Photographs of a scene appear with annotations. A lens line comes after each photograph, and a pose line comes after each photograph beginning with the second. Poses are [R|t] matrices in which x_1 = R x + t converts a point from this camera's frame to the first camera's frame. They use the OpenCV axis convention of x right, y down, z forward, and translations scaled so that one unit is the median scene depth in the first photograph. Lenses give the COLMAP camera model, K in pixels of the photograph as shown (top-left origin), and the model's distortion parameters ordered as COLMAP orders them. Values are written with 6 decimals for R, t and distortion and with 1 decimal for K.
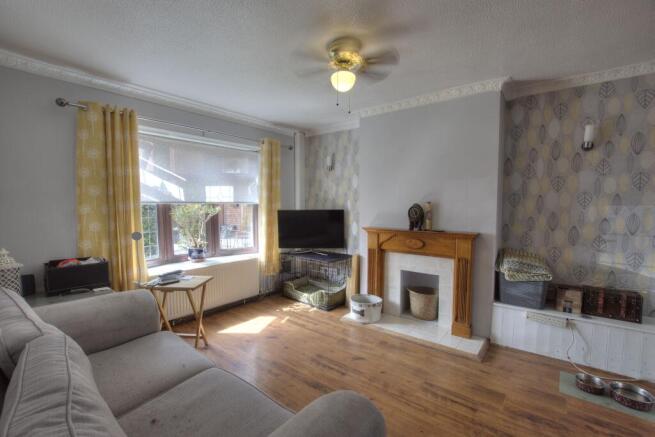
lens RADIAL K [[288.4, 0, 323.7], [0, 288.4, 225.5], [0, 0, 1]] dist [-0.040418, 0.008781]
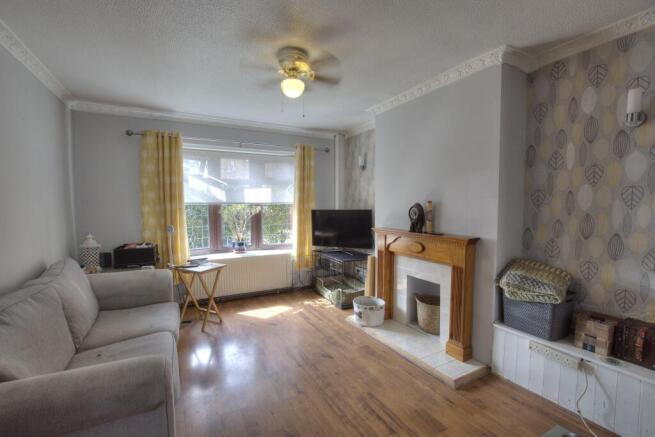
lens RADIAL K [[288.4, 0, 323.7], [0, 288.4, 225.5], [0, 0, 1]] dist [-0.040418, 0.008781]
pose [[0.921018, 0.024821, -0.388728, 0.454169], [-0.025397, 0.999671, 0.003657, -0.001147], [0.388691, 0.006504, 0.921345, 0.053559]]
